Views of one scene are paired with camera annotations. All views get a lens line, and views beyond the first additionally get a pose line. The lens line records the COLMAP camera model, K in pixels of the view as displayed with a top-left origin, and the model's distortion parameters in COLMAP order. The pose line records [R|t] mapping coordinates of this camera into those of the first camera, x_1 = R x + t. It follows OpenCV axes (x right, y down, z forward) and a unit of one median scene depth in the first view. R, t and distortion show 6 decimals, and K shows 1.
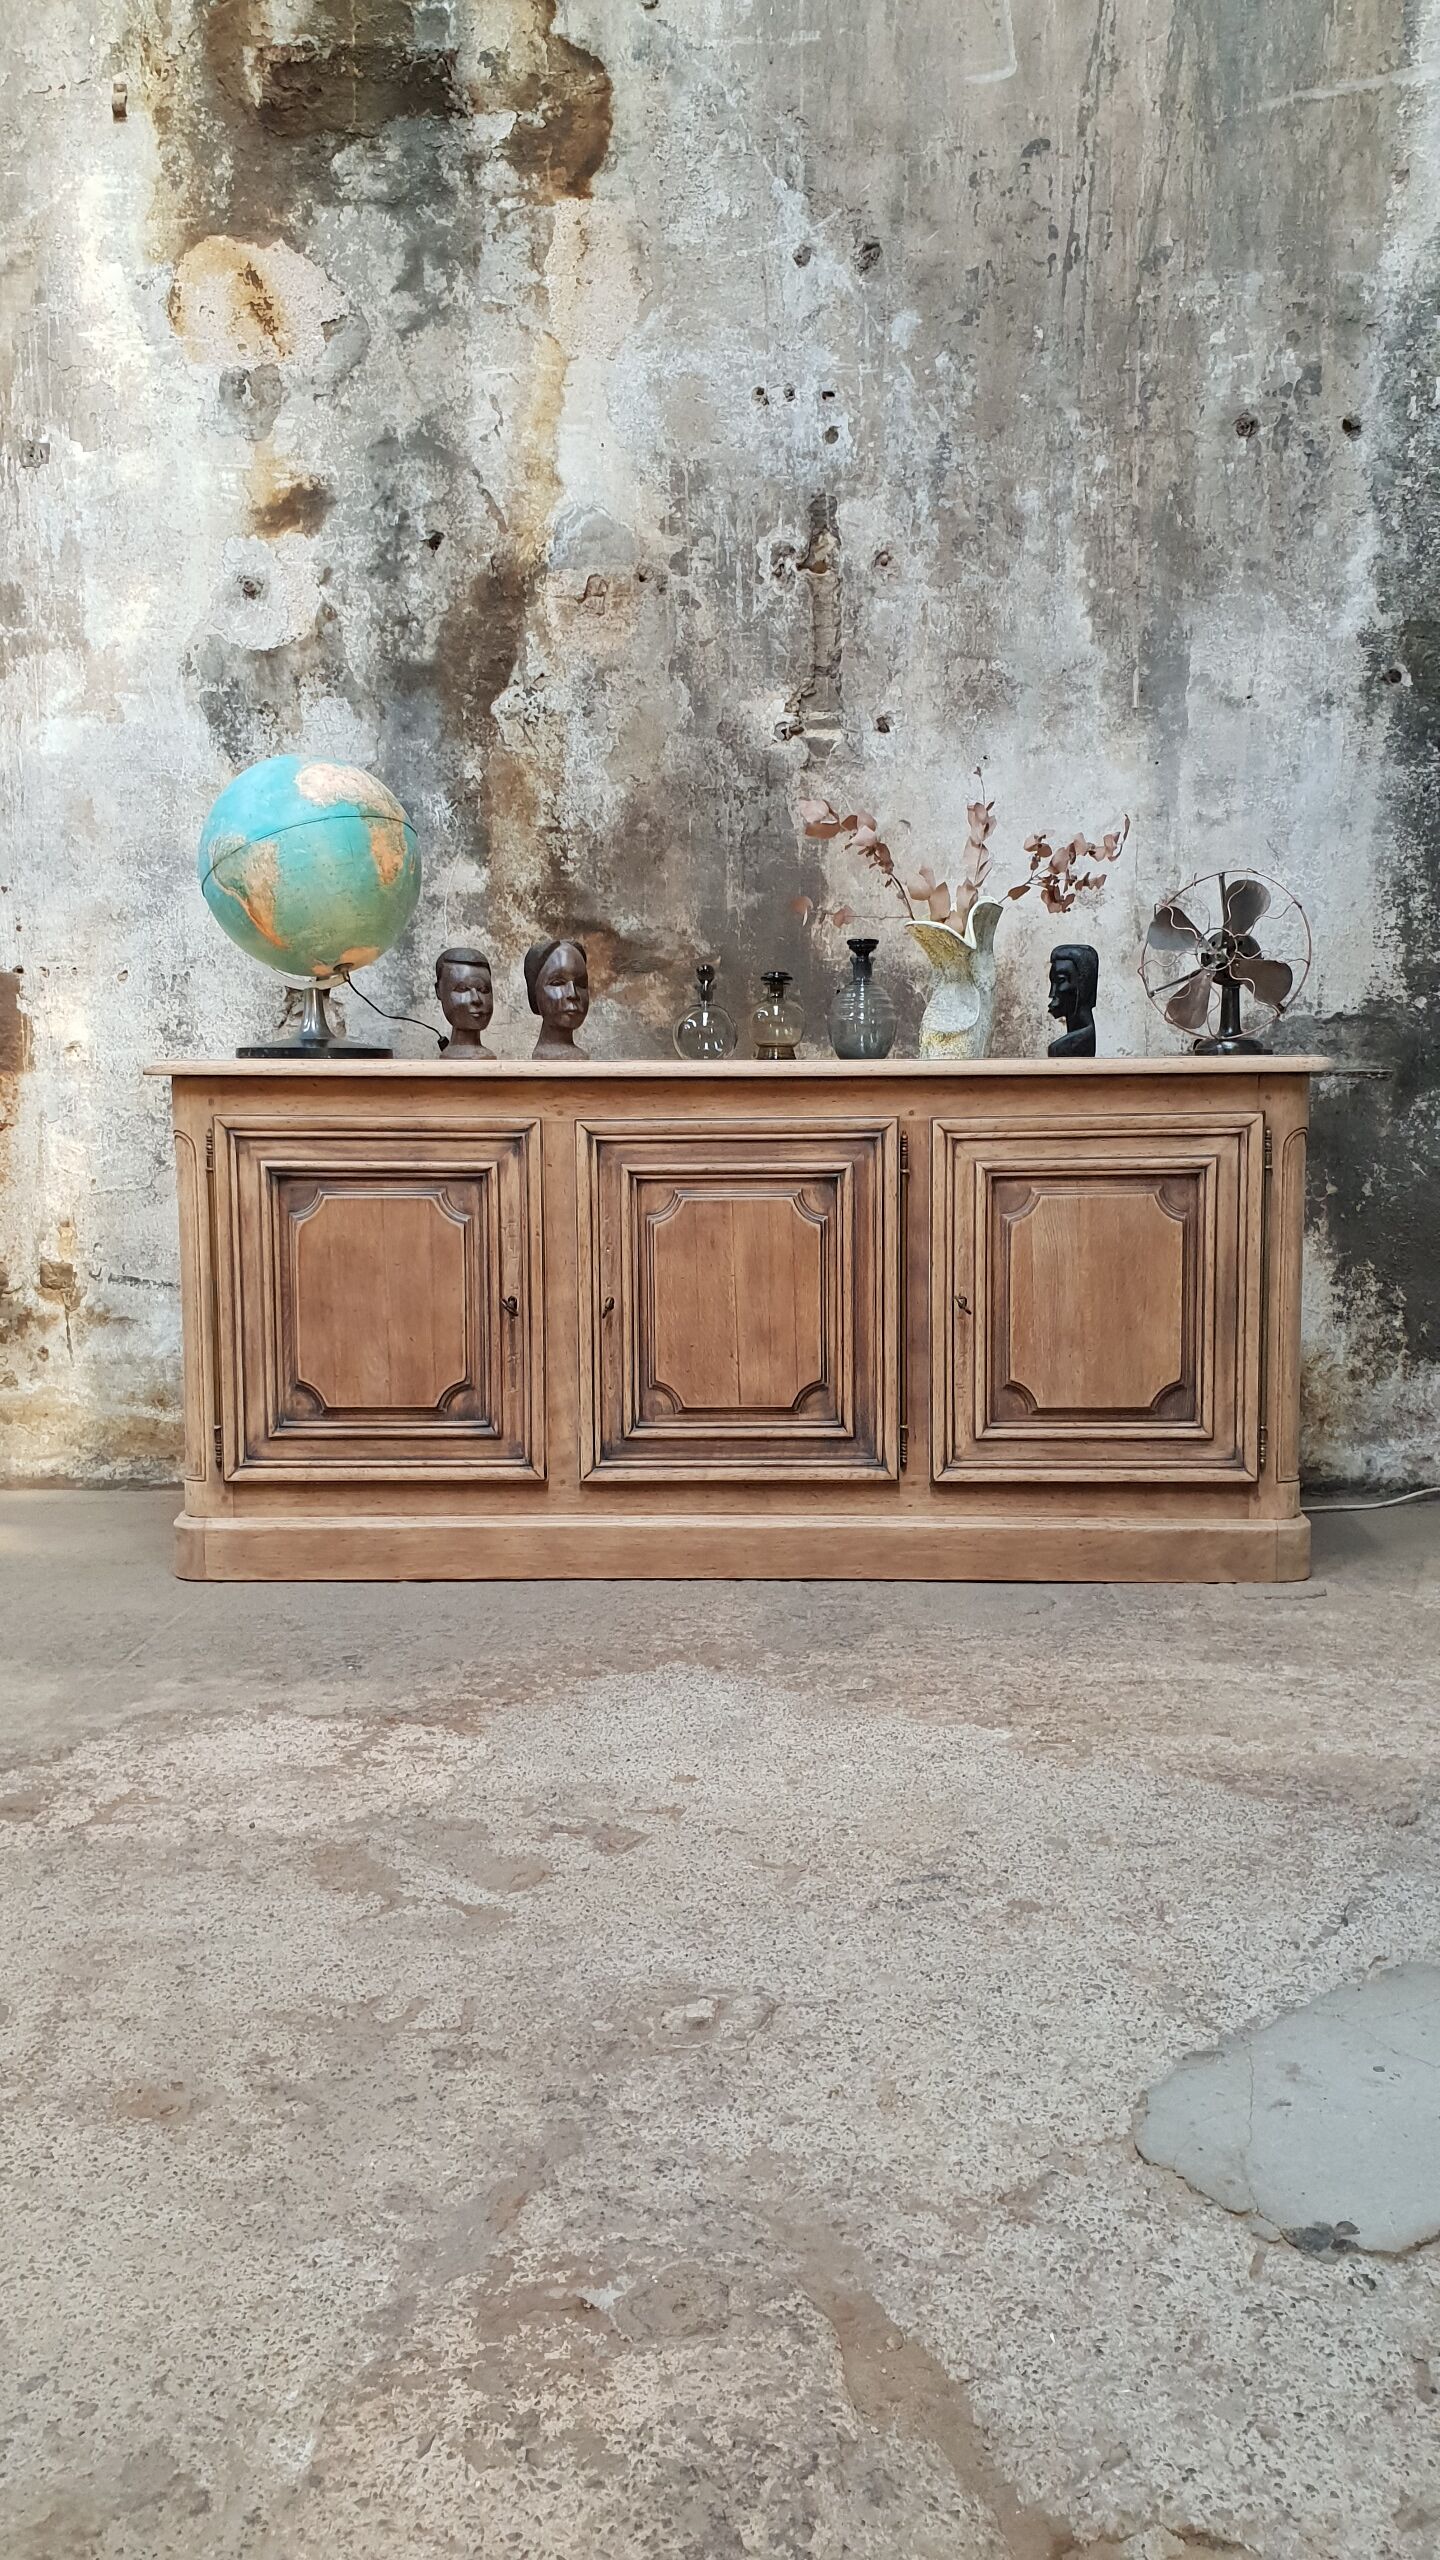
lens RADIAL K [[2015.9, 0, 771.6], [0, 2015.9, 1290.8], [0, 0, 1]] dist [0.015254, -0.015094]
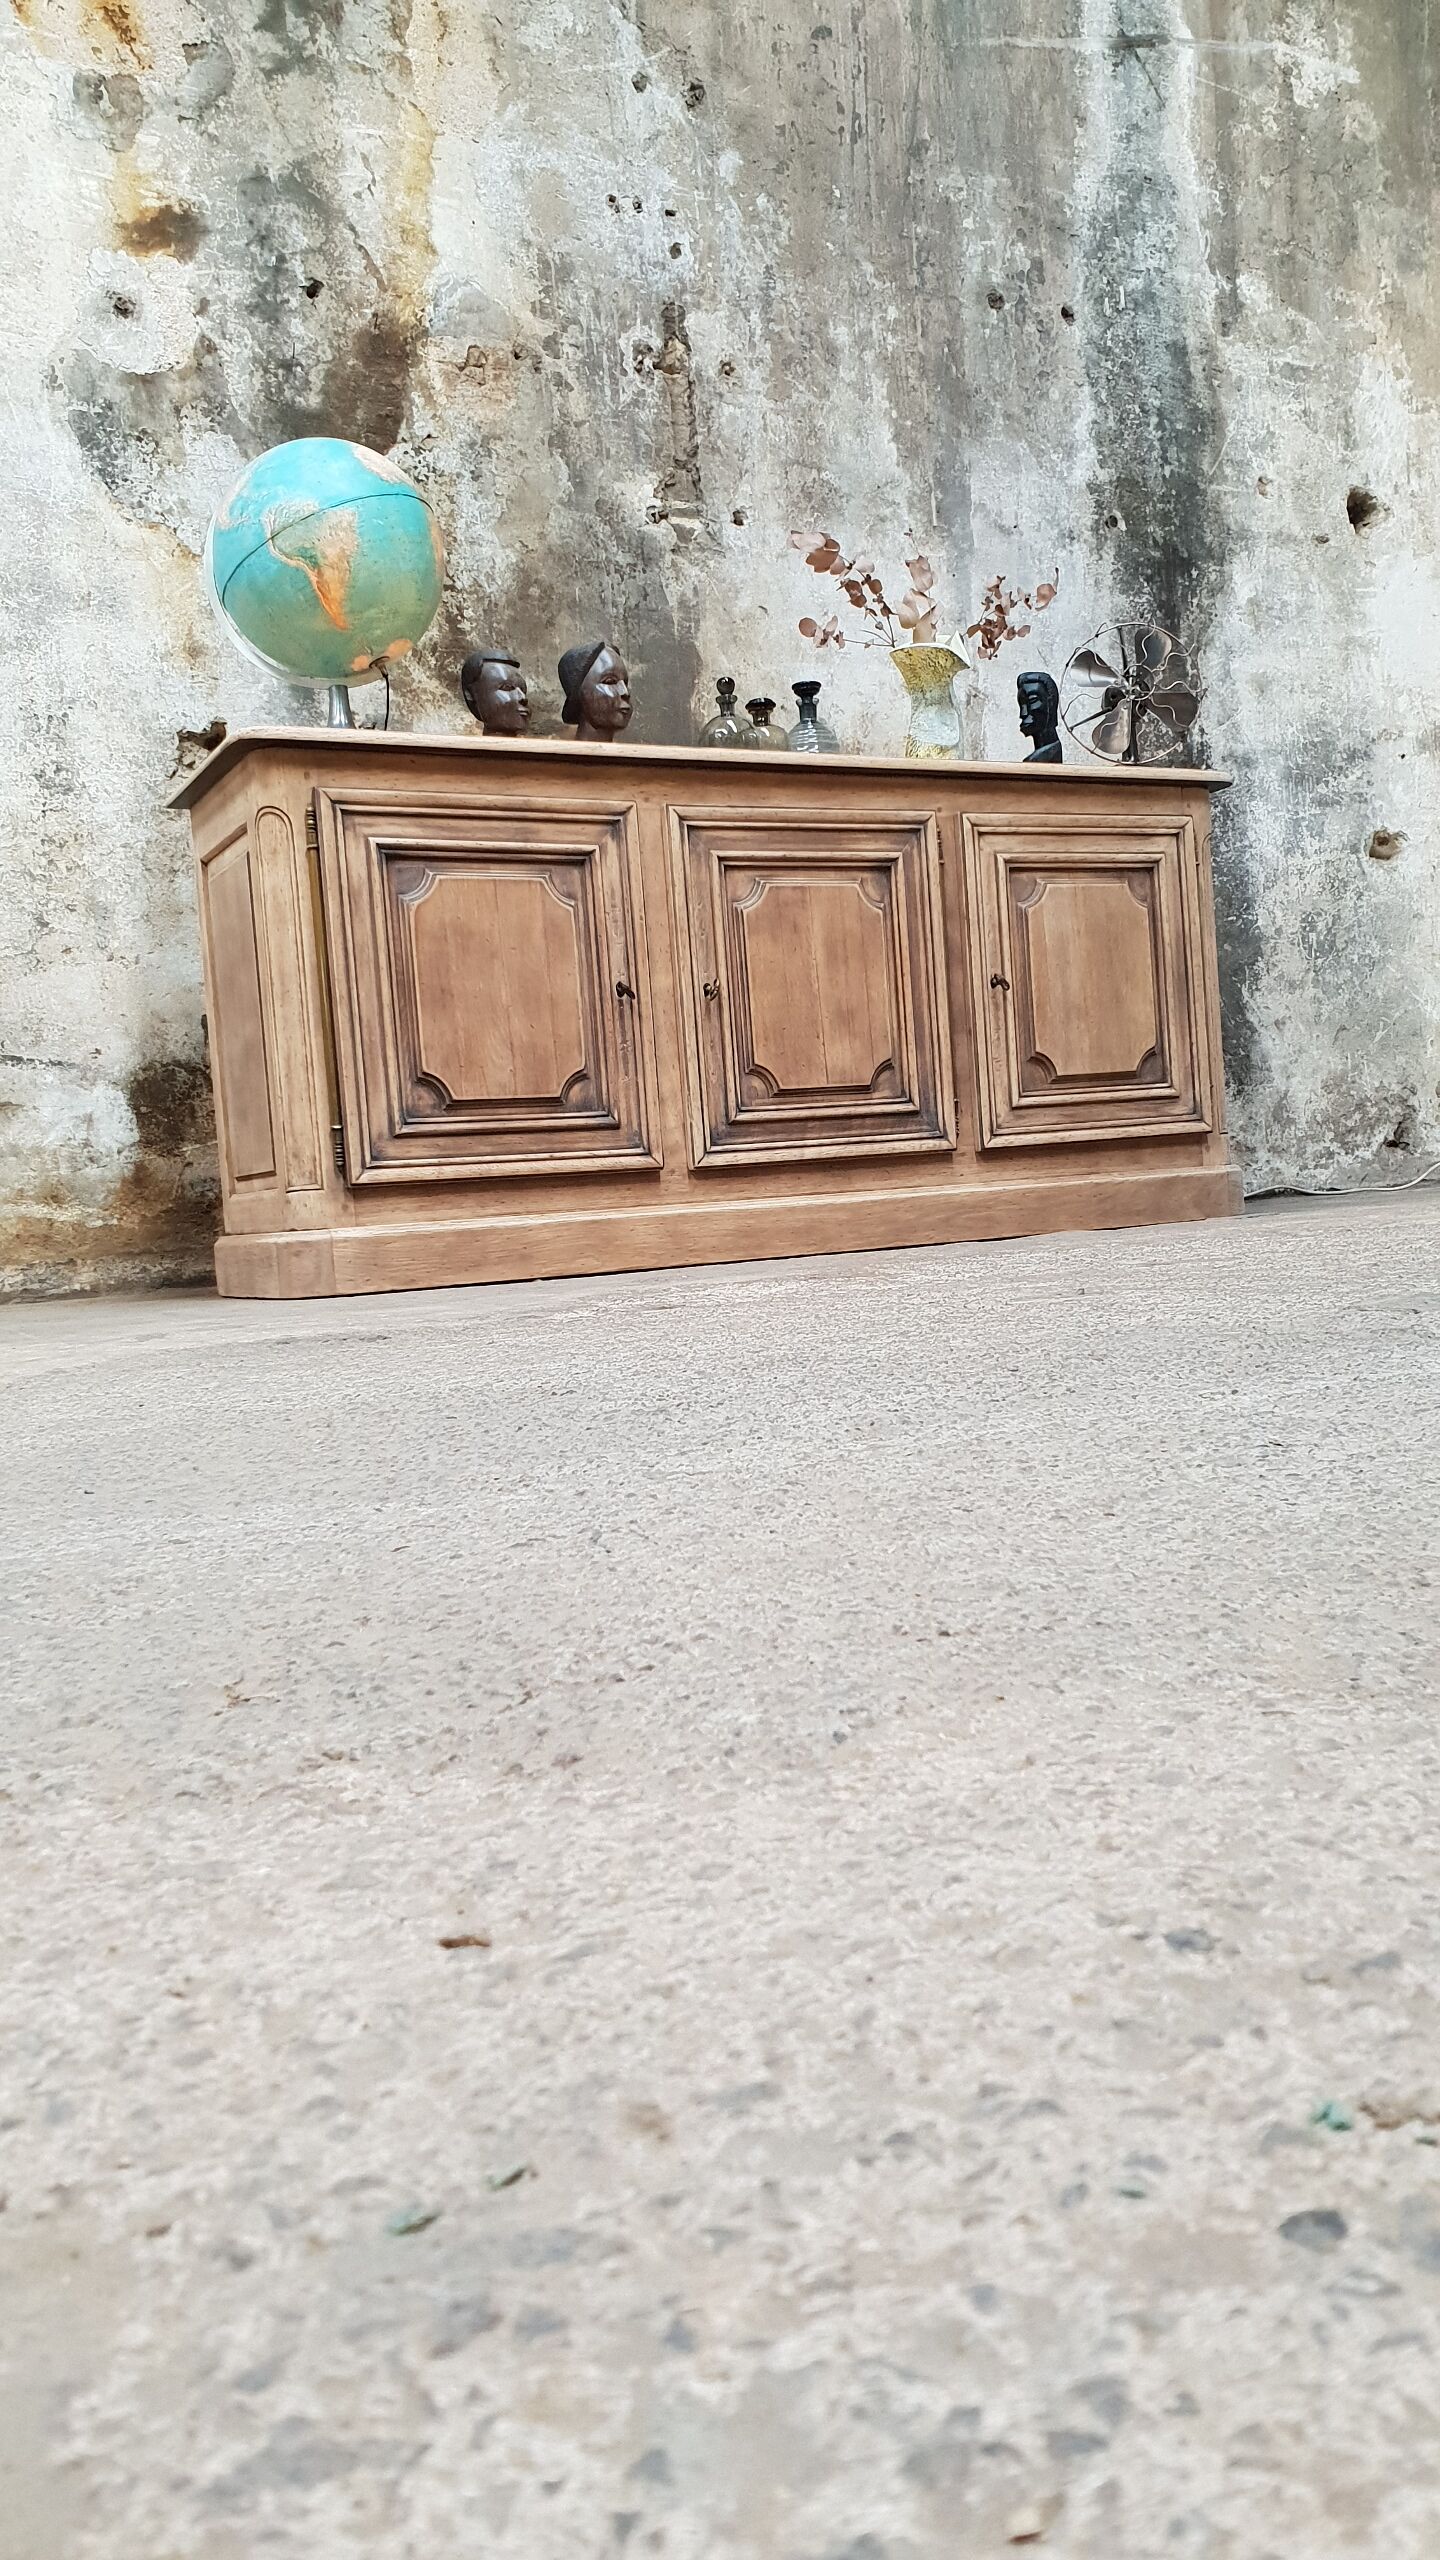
lens RADIAL K [[2015.9, 0, 783.6], [0, 2015.9, 1243.9], [0, 0, 1]] dist [0.015254, -0.015094]
pose [[0.869115, -0.072081, 0.489330, -0.484979], [0.119895, 0.990521, -0.067040, 0.181498], [-0.479859, 0.116933, 0.869518, 0.094388]]
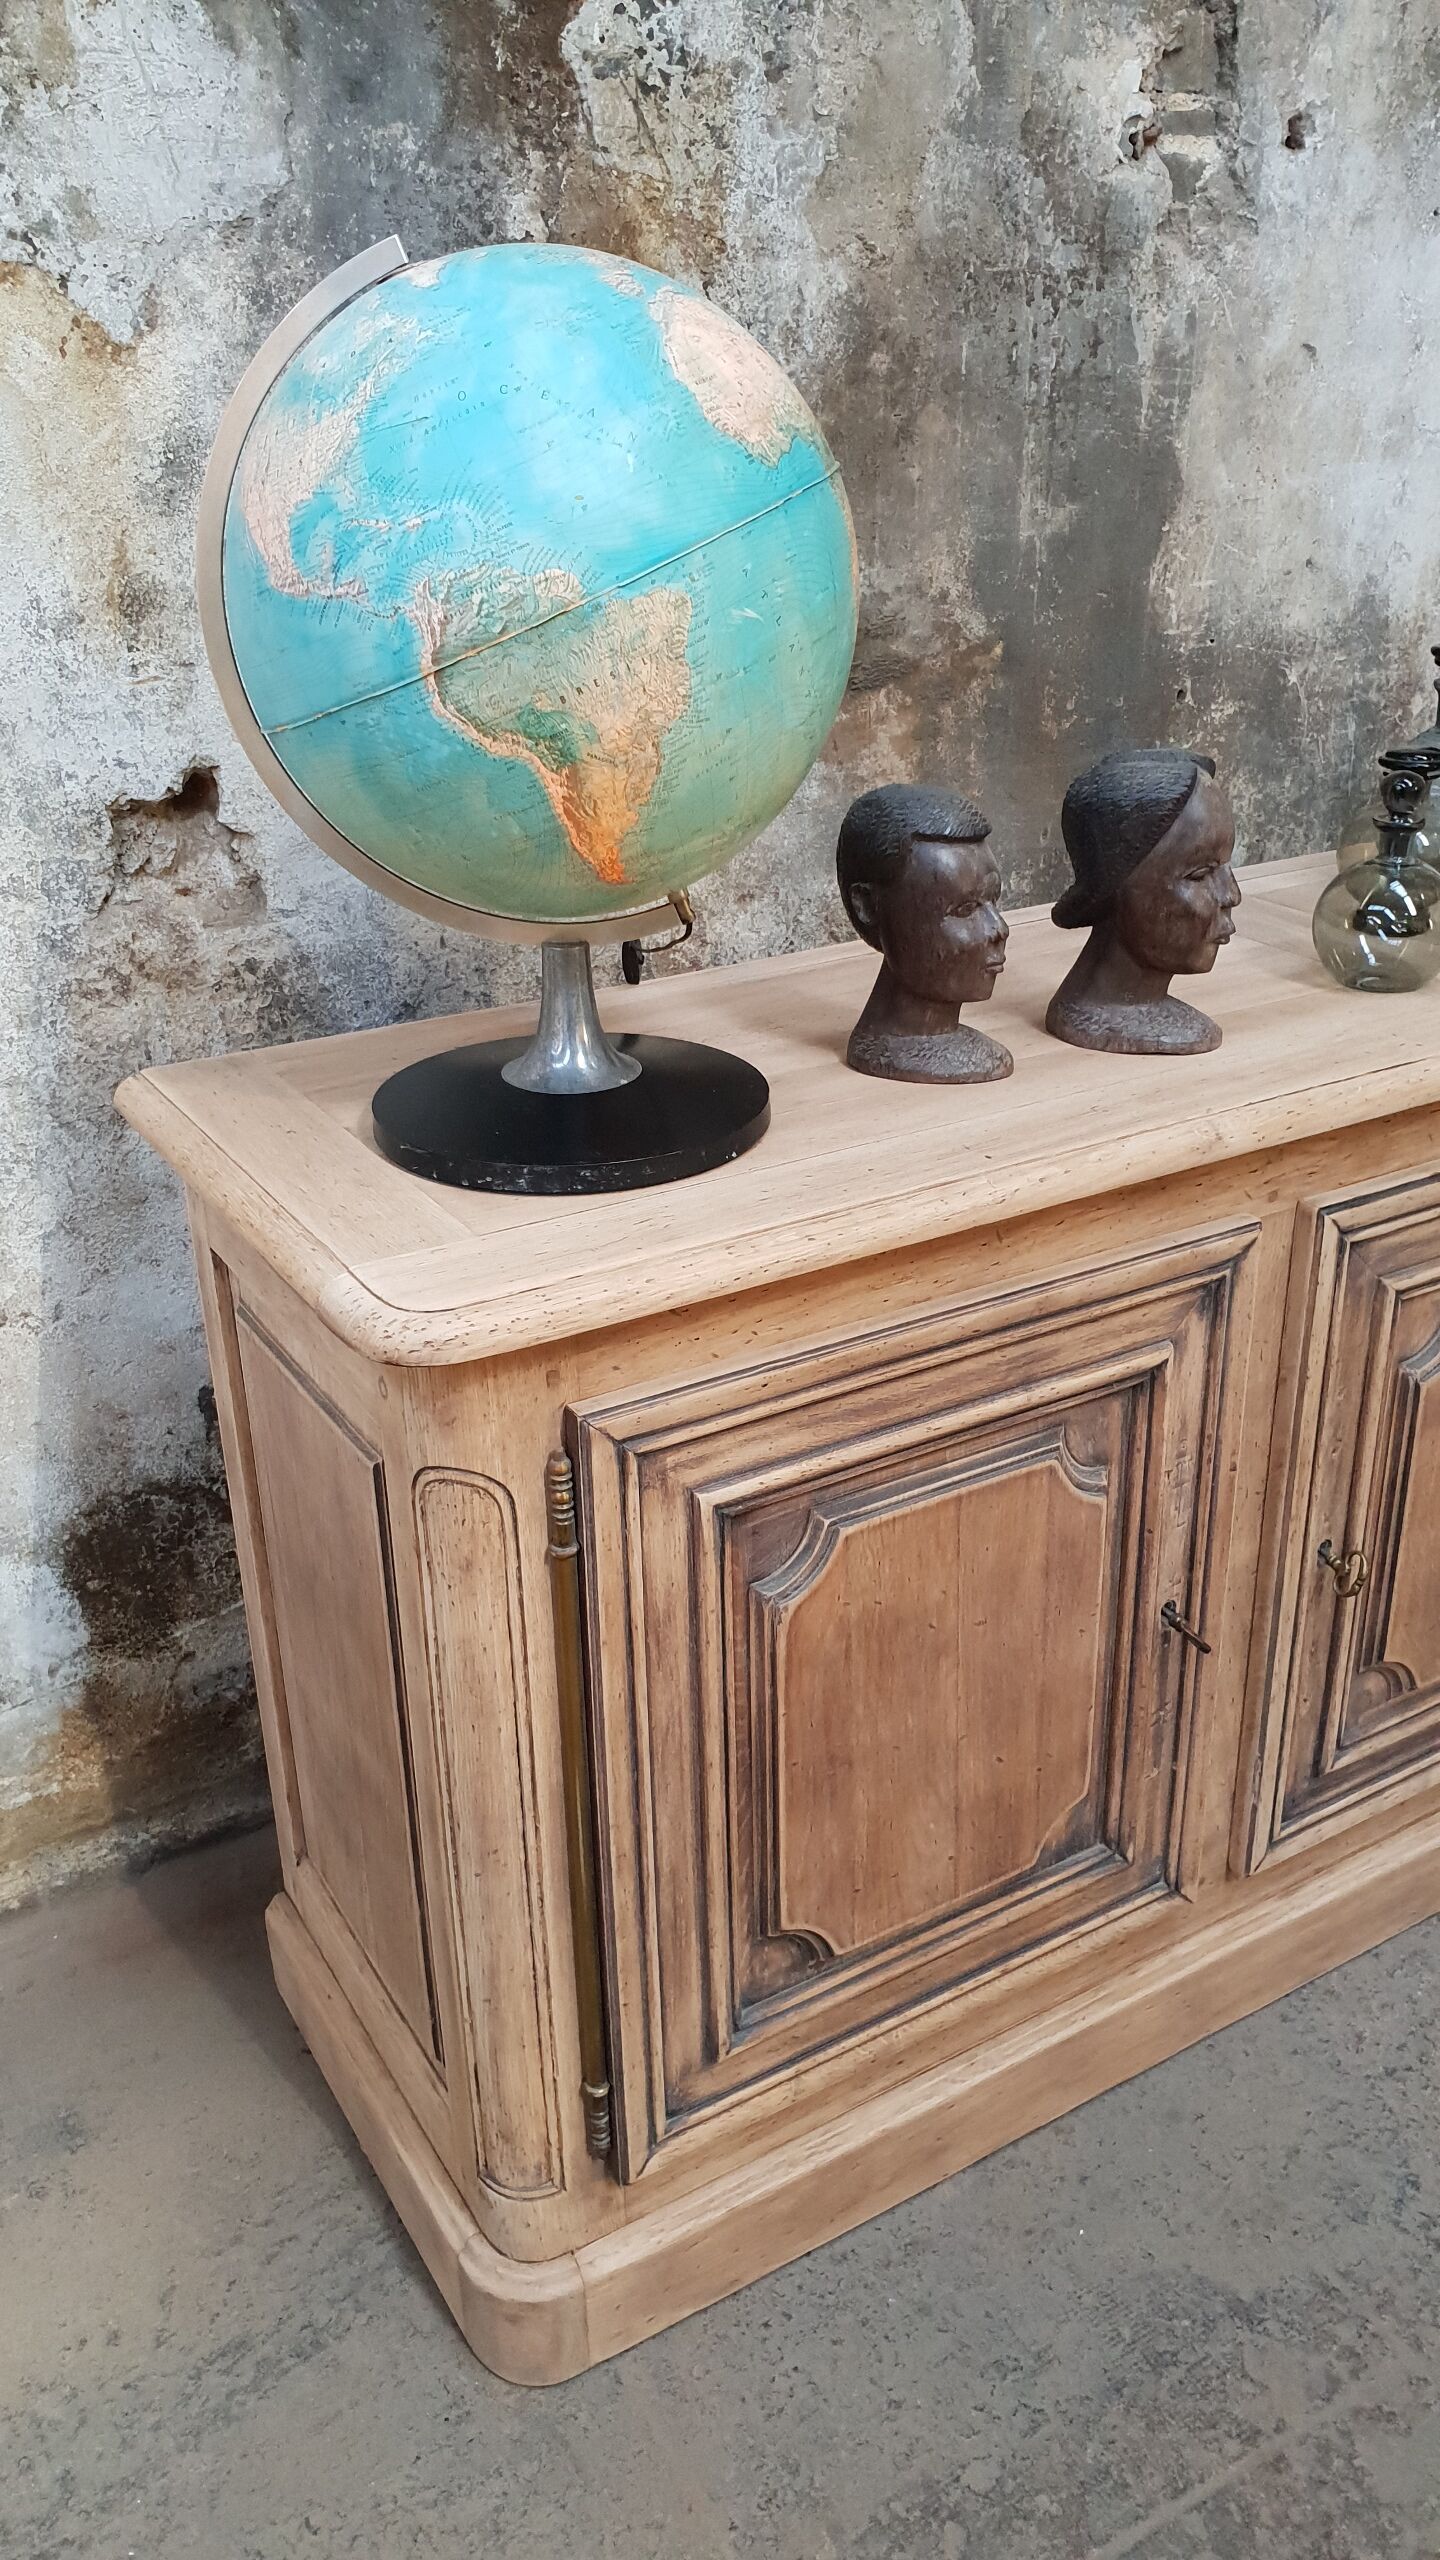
lens RADIAL K [[2015.9, 0, 748.9], [0, 2015.9, 1285.1], [0, 0, 1]] dist [0.015254, -0.015094]
pose [[0.845987, -0.232921, 0.479640, -0.357848], [0.069042, 0.939822, 0.334617, -0.193439], [-0.528715, -0.249966, 0.811158, 0.610326]]
